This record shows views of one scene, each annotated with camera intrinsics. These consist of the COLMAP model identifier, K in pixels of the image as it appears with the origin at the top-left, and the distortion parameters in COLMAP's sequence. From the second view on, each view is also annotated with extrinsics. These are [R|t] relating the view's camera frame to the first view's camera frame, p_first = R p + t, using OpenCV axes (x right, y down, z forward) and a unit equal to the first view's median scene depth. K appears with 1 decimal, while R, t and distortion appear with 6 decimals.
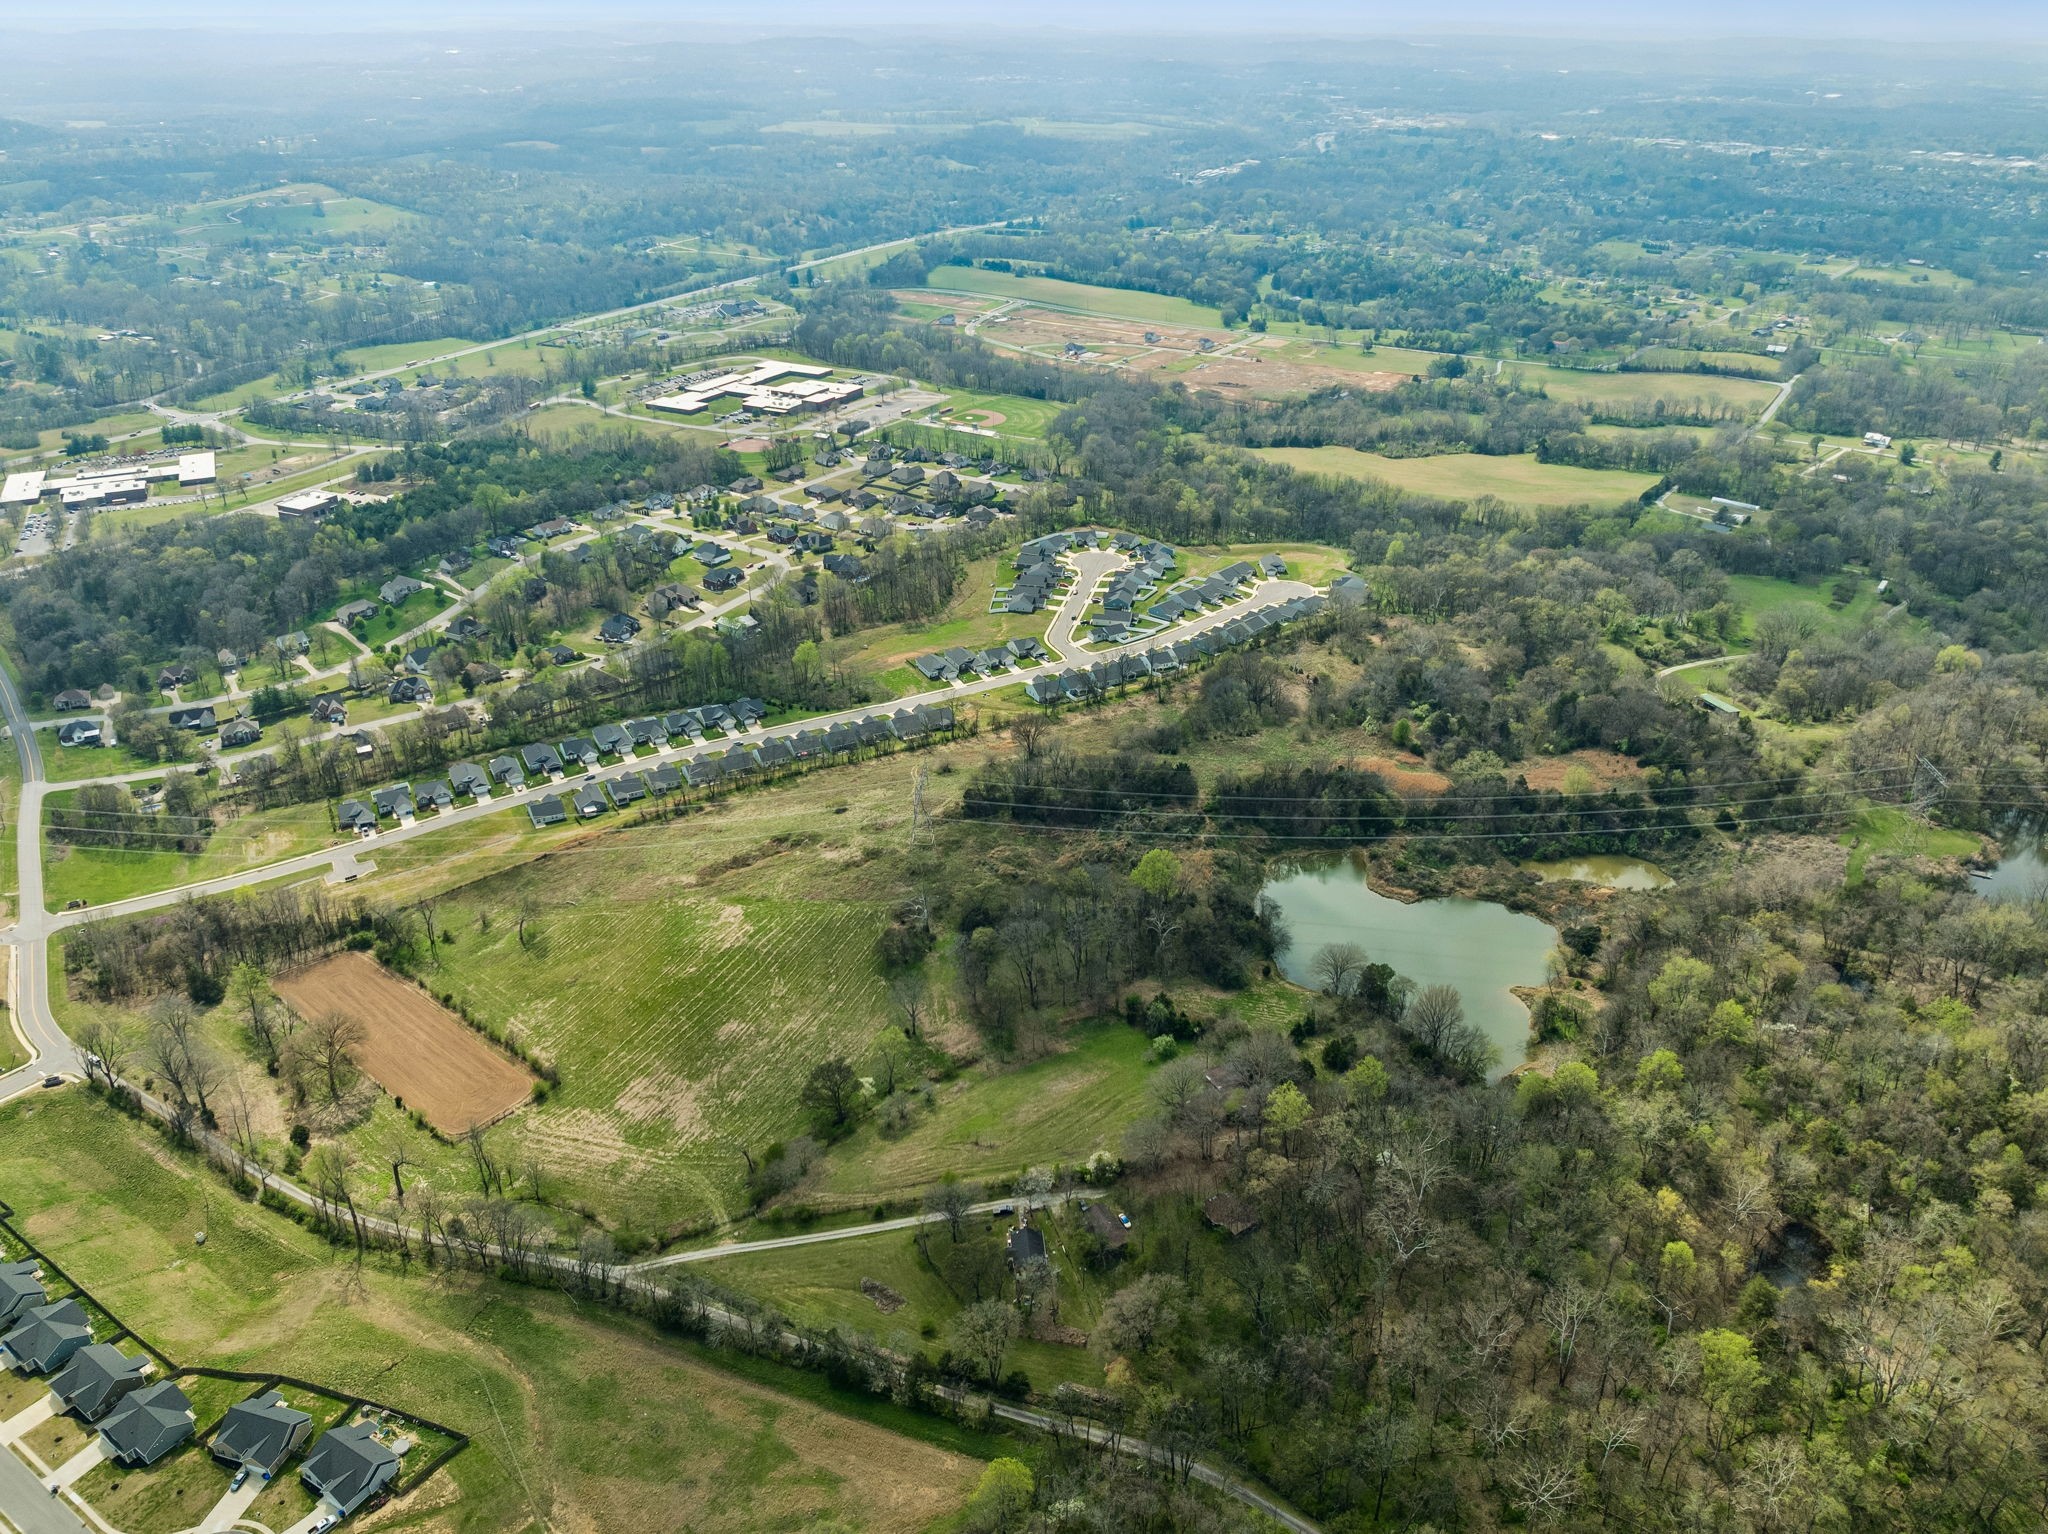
lens RADIAL K [[1482.7, 0, 1037.3], [0, 1482.7, 797.3], [0, 0, 1]] dist [-0.028823, -0.011484]
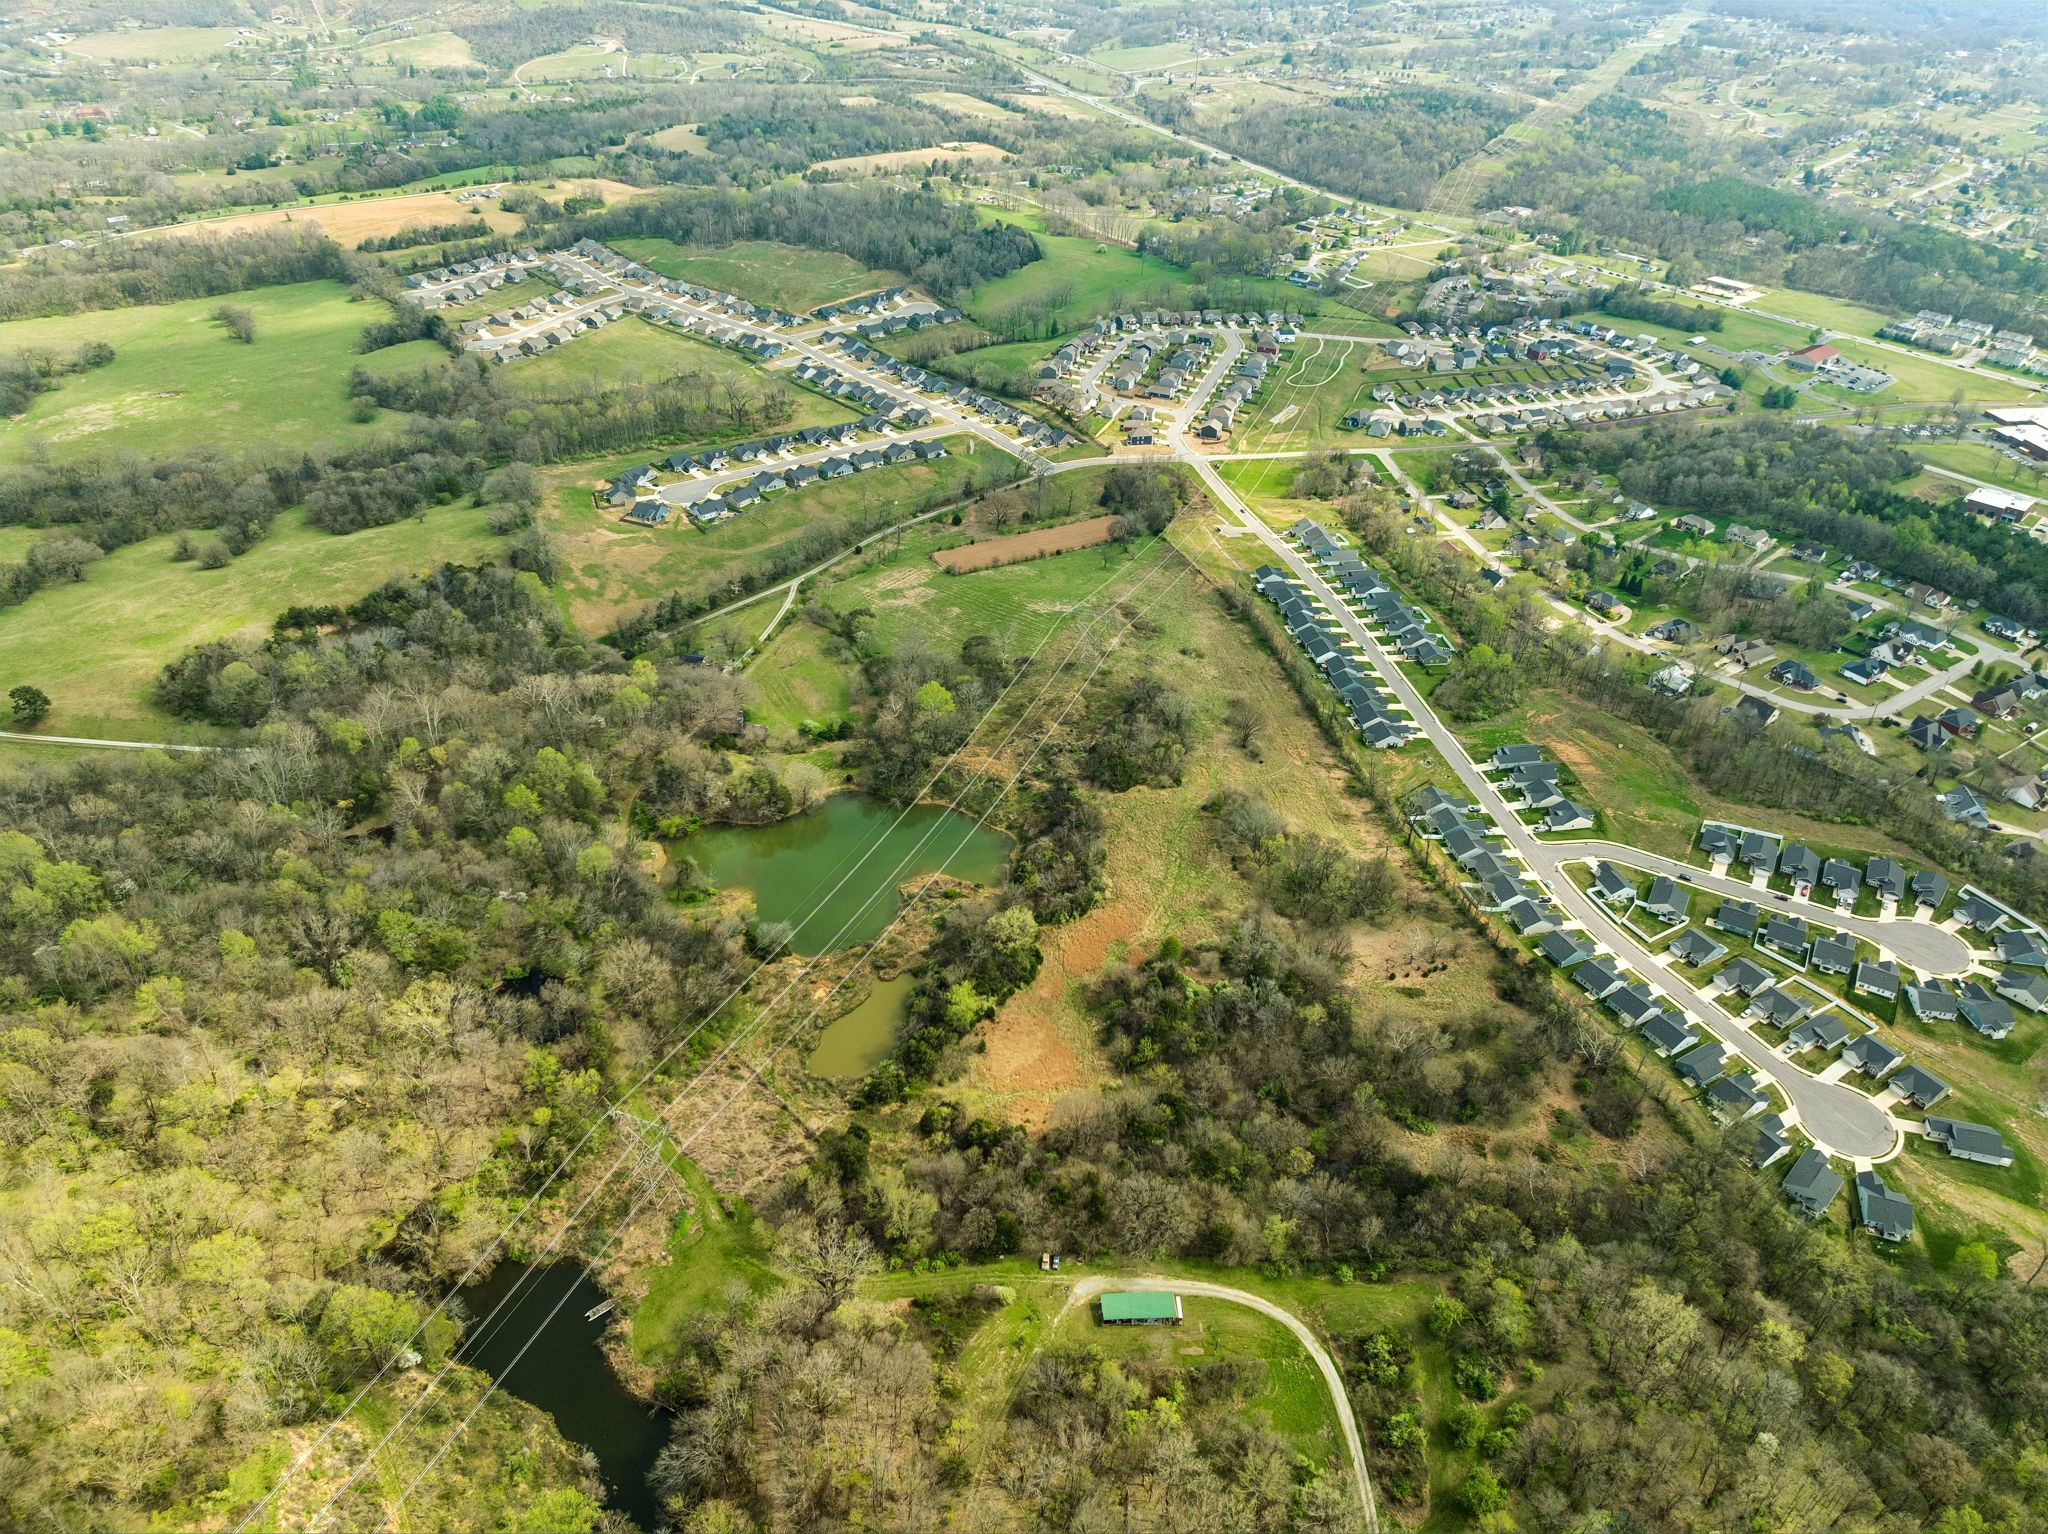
lens RADIAL K [[1432.7, 0, 1030.8], [0, 1432.7, 766.8], [0, 0, 1]] dist [-0.039877, 0.006246]
pose [[-0.302353, 0.521245, -0.798052, 0.650410], [-0.477167, 0.642013, 0.600110, -0.419106], [0.825164, 0.562248, 0.054606, 0.640002]]
